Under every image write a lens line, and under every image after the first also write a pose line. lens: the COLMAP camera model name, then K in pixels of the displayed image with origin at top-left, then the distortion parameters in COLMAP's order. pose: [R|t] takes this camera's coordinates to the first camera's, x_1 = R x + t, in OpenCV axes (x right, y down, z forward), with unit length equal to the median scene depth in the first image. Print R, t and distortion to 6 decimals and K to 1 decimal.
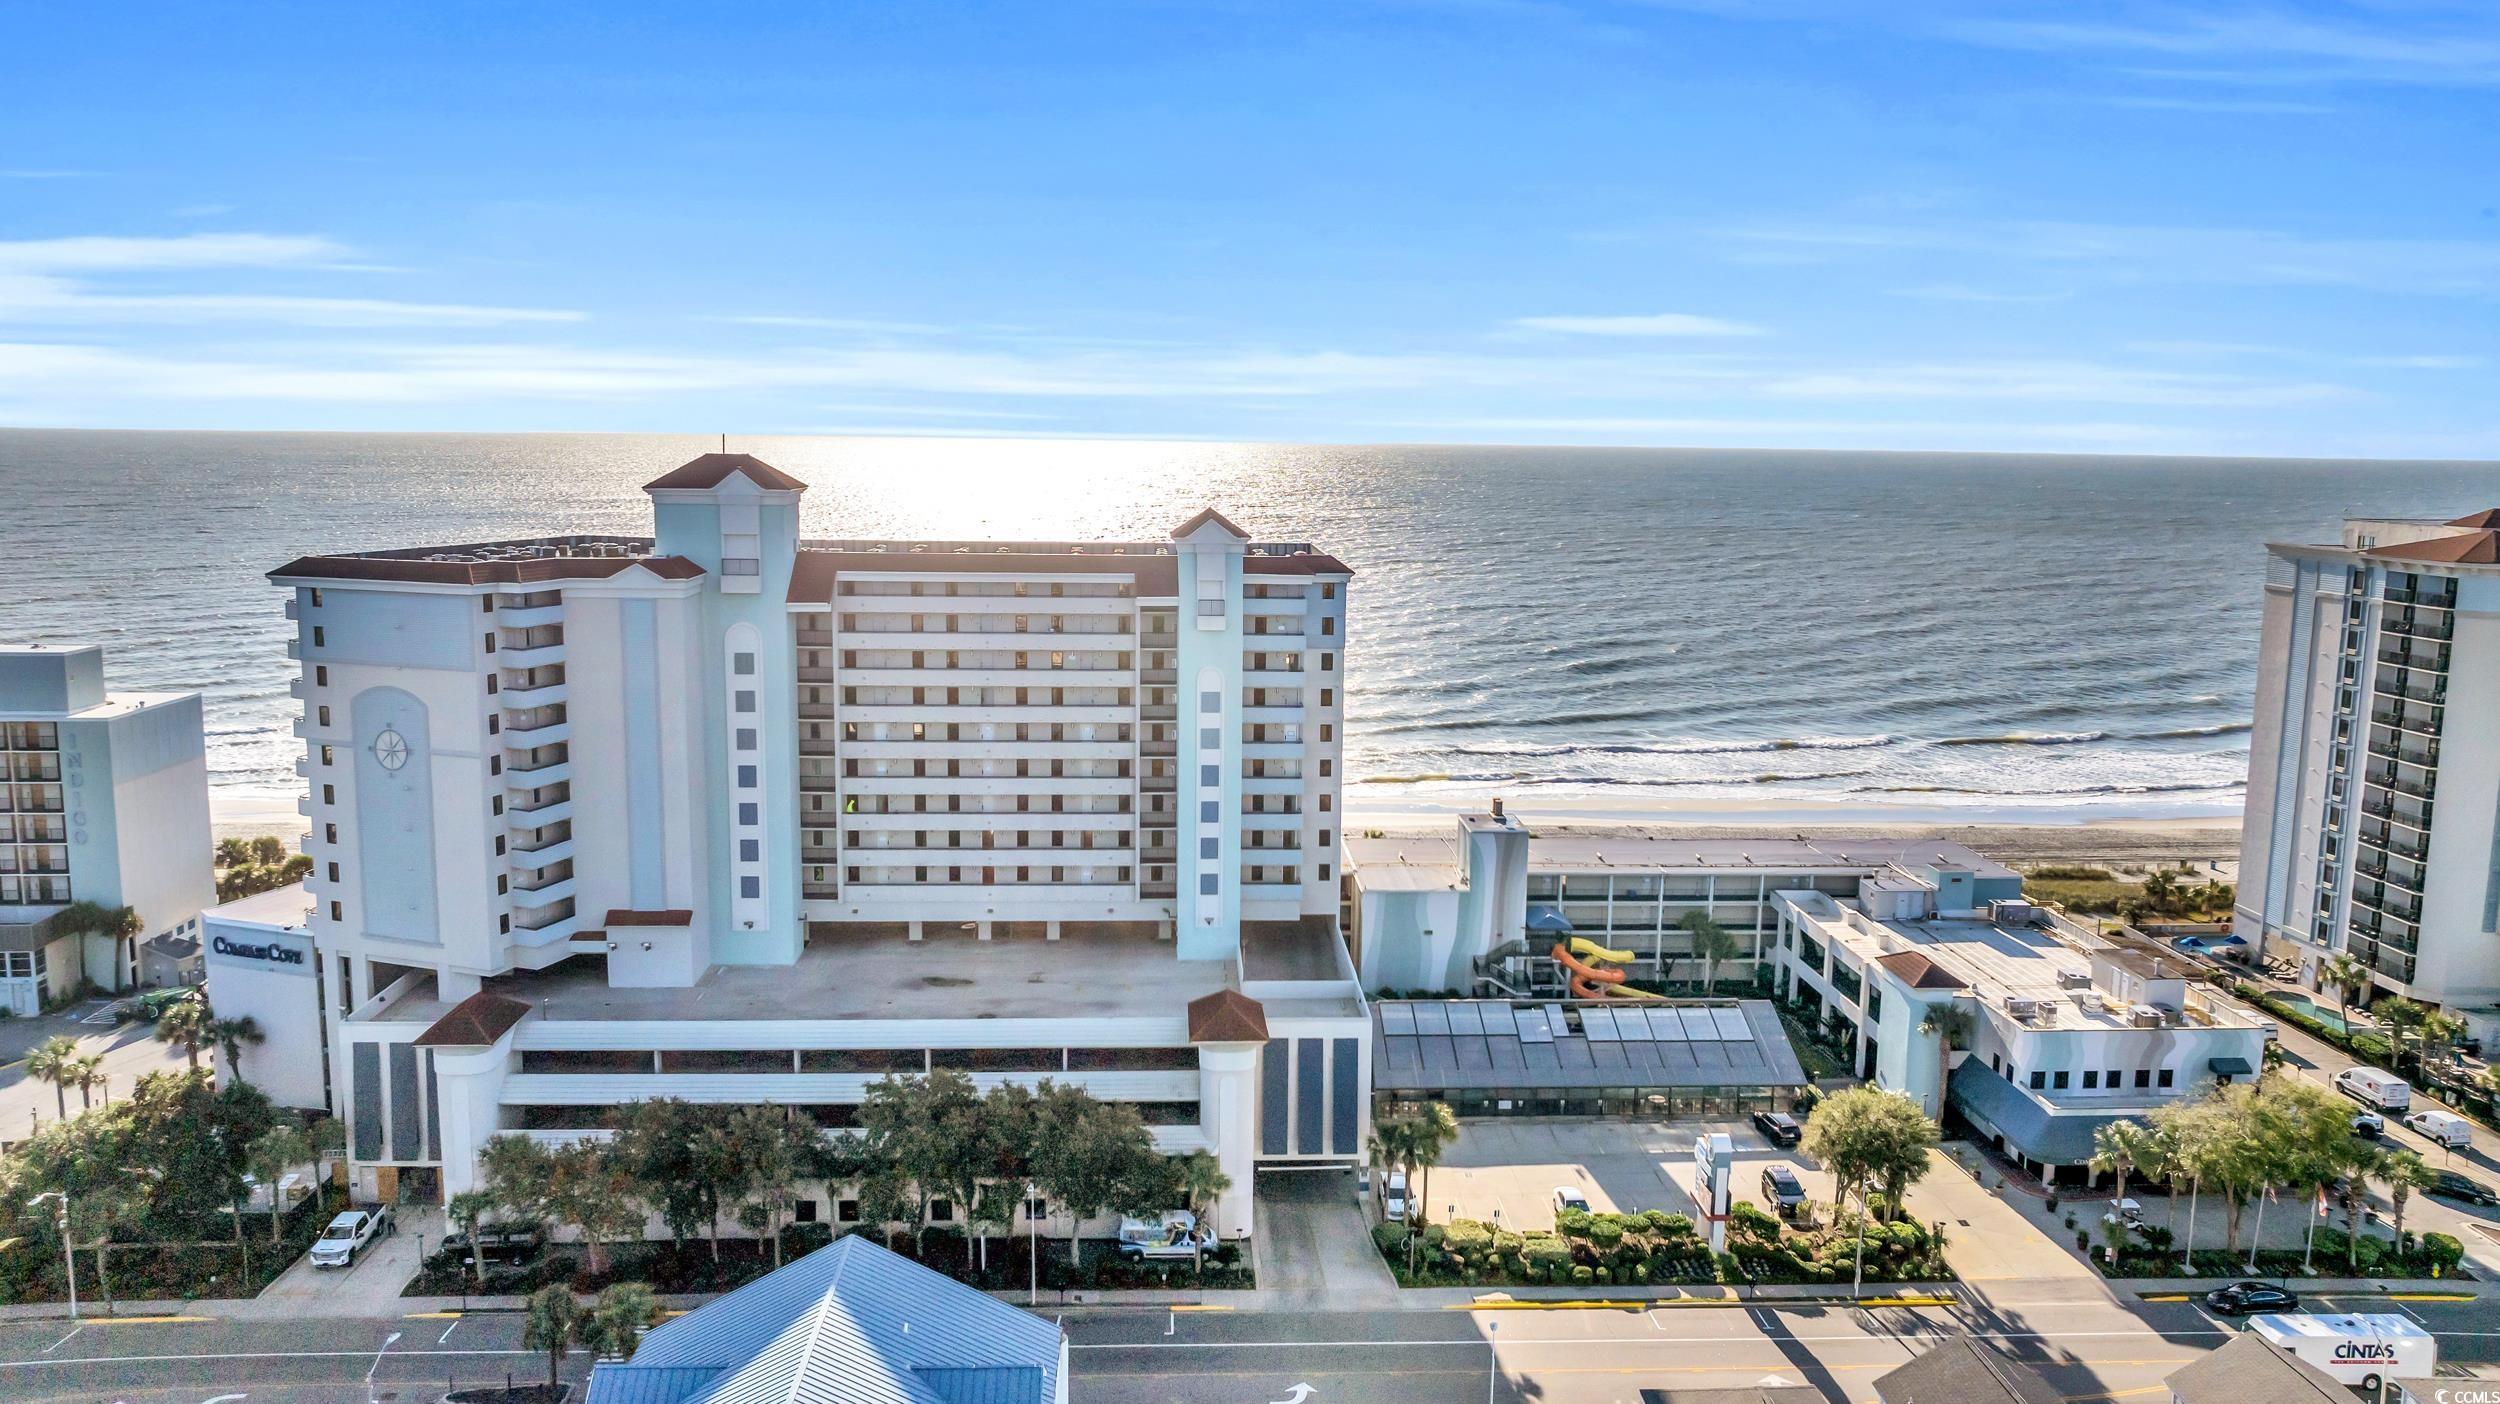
lens RADIAL K [[1846.6, 0, 1240.6], [0, 1846.6, 703.5], [0, 0, 1]] dist [-0.019255, -0.001485]
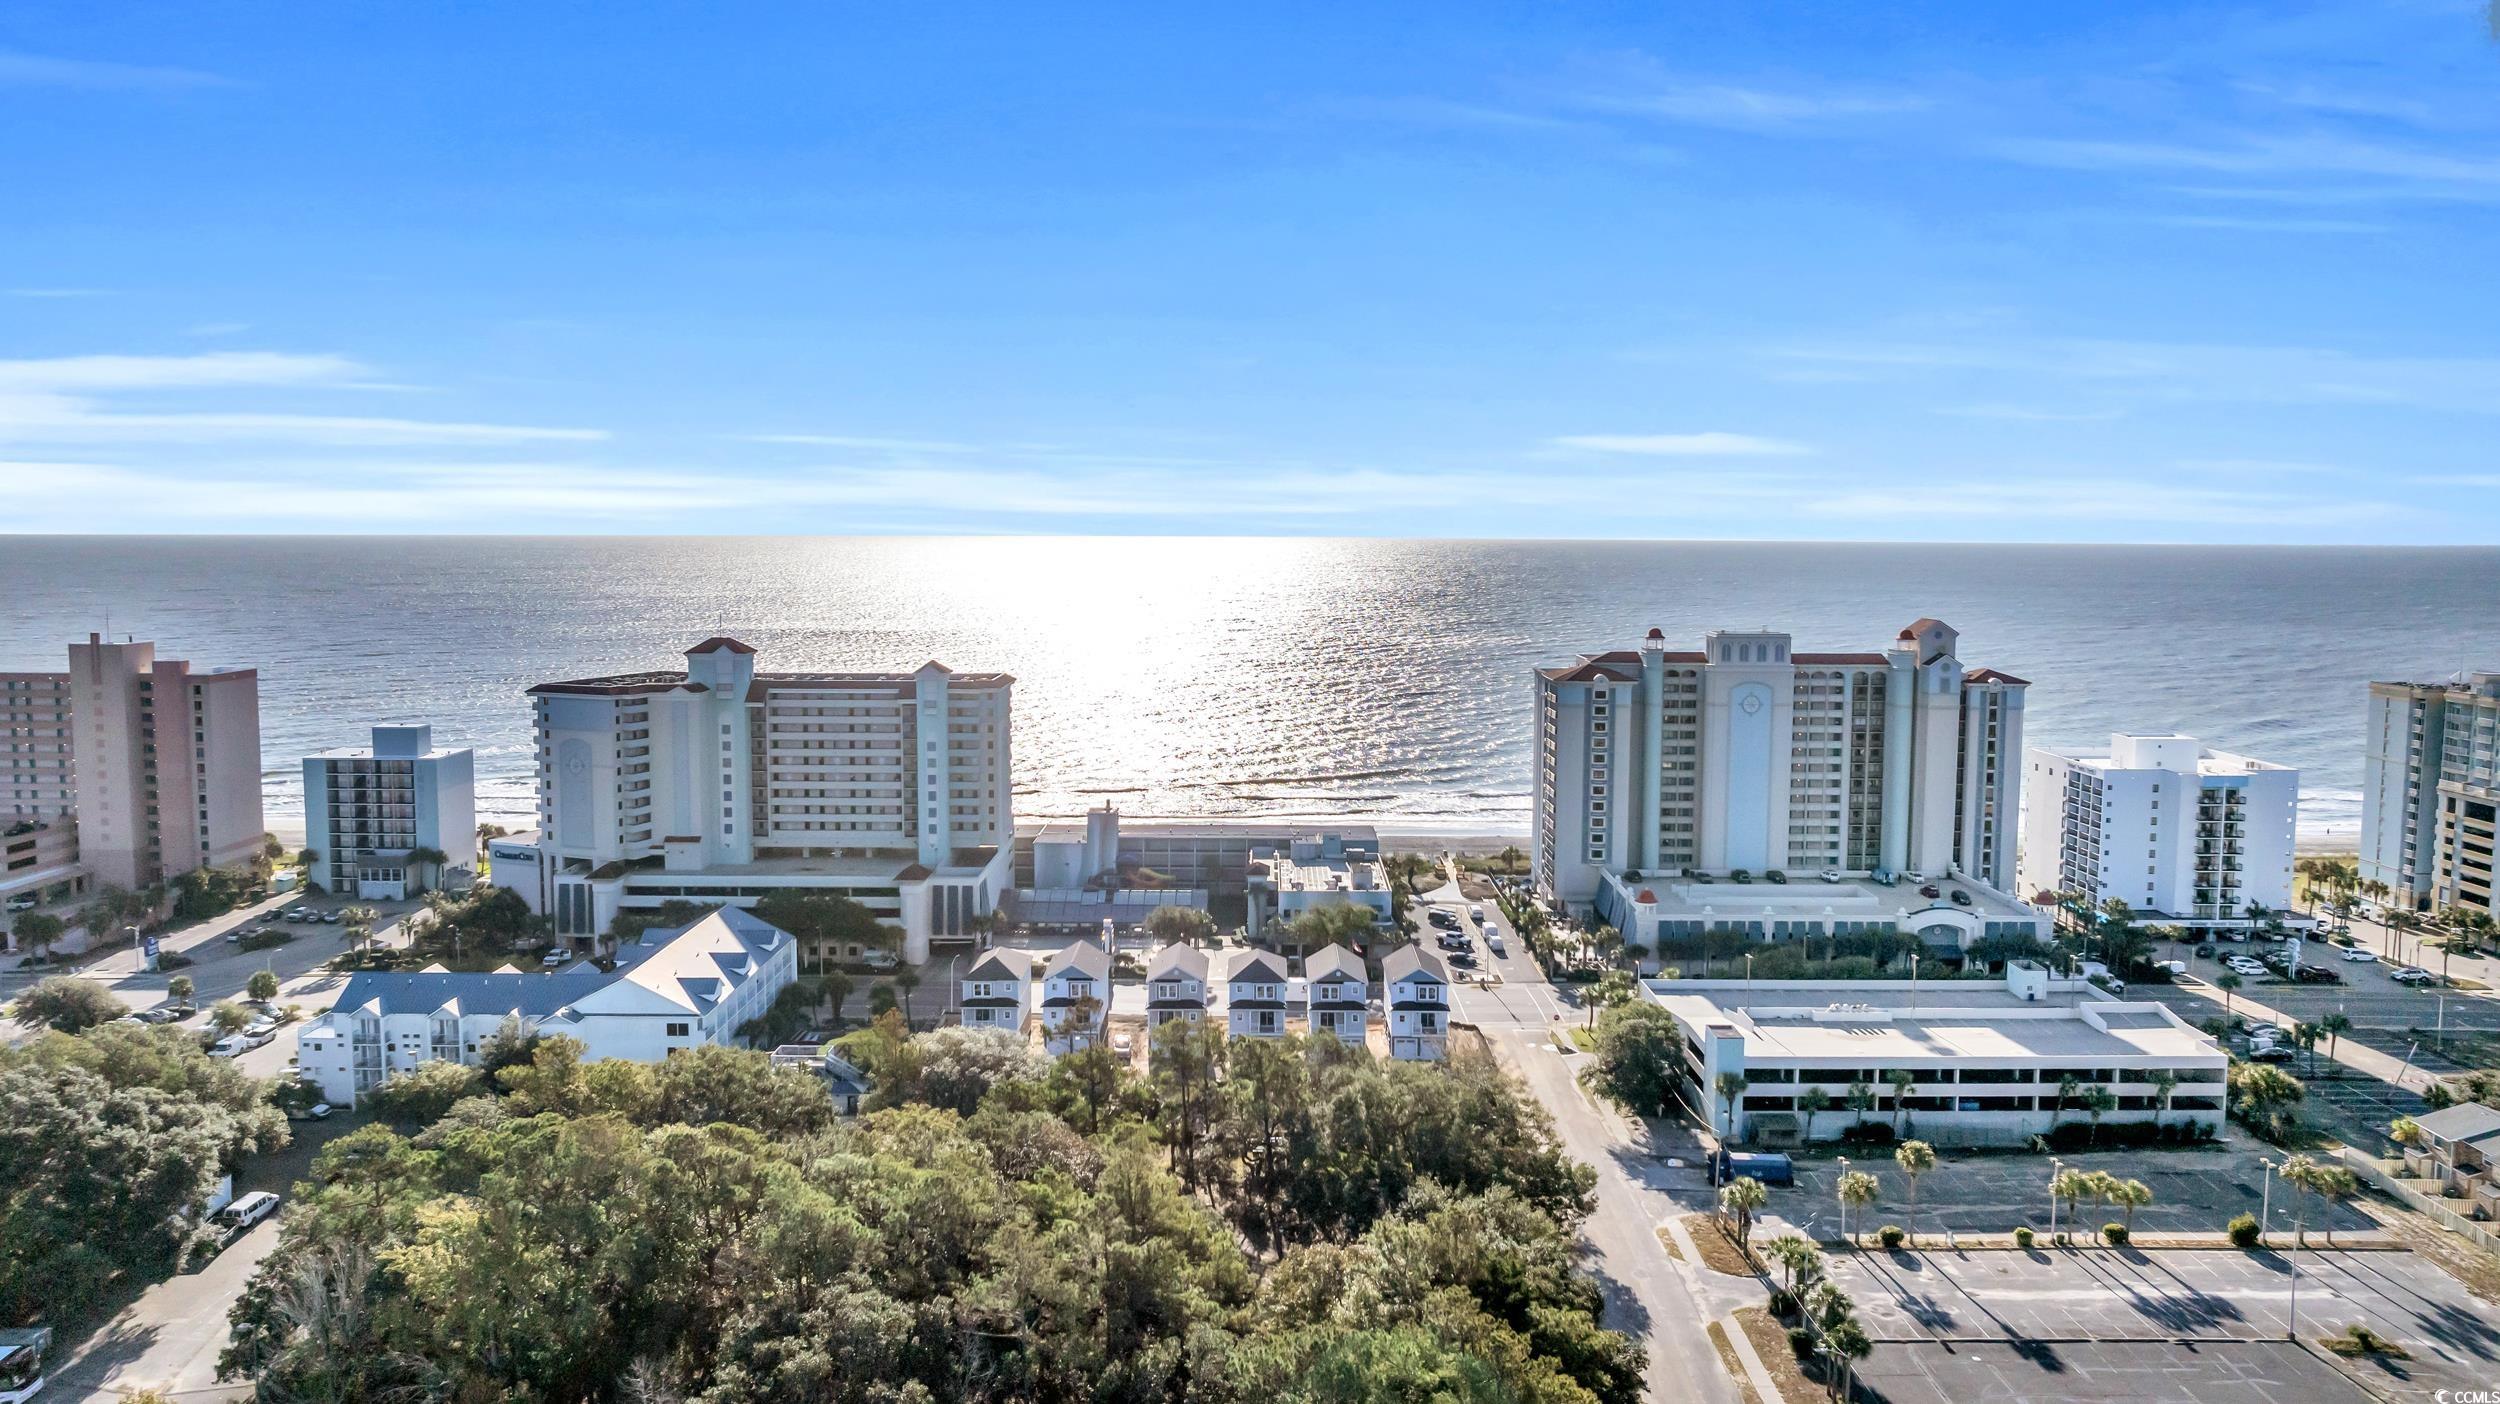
lens RADIAL K [[1781.6, 0, 1250.0], [0, 1781.6, 702.0], [0, 0, 1]] dist [-0.015151, -0.003537]
pose [[0.999043, -0.002344, -0.043679, 0.459872], [-0.000238, 0.998257, -0.059018, 0.072317], [0.043741, 0.058972, 0.997301, -1.136268]]
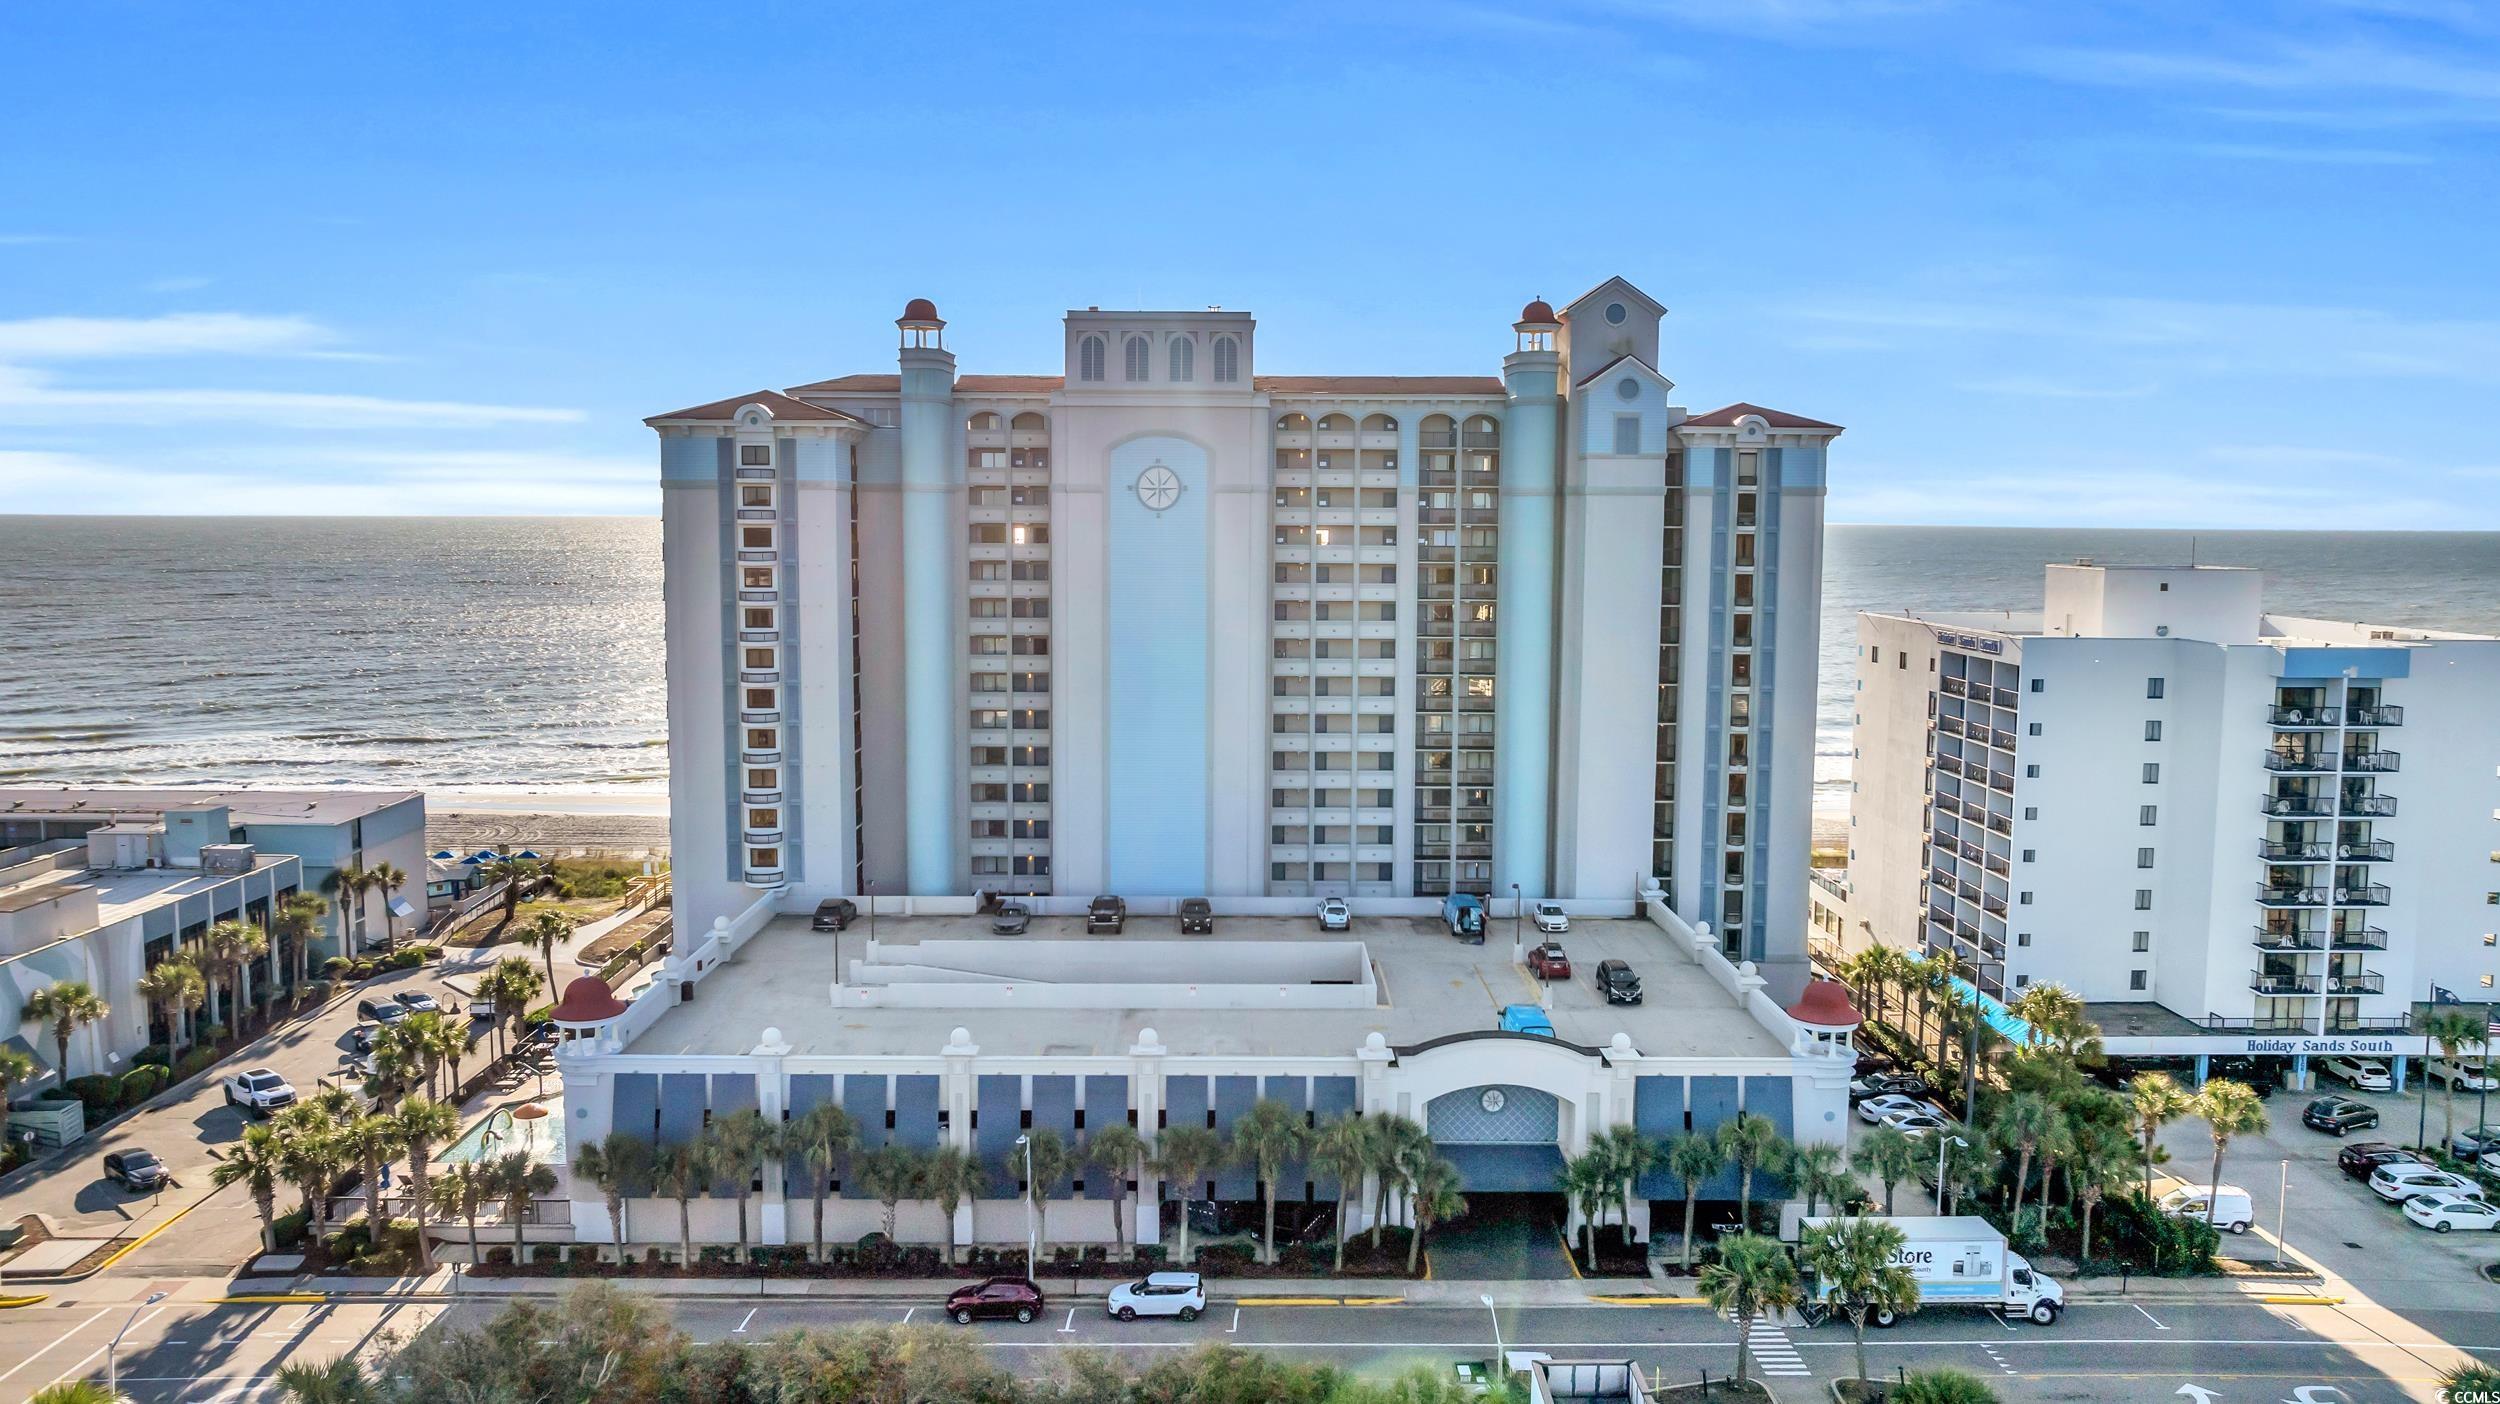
lens RADIAL K [[1781.6, 0, 1250.0], [0, 1781.6, 702.0], [0, 0, 1]] dist [-0.015151, -0.003537]
pose [[0.999534, -0.001302, -0.030493, 1.075993], [-0.000242, 0.998721, -0.050554, 0.098310], [0.030520, 0.050538, 0.998256, 0.247243]]
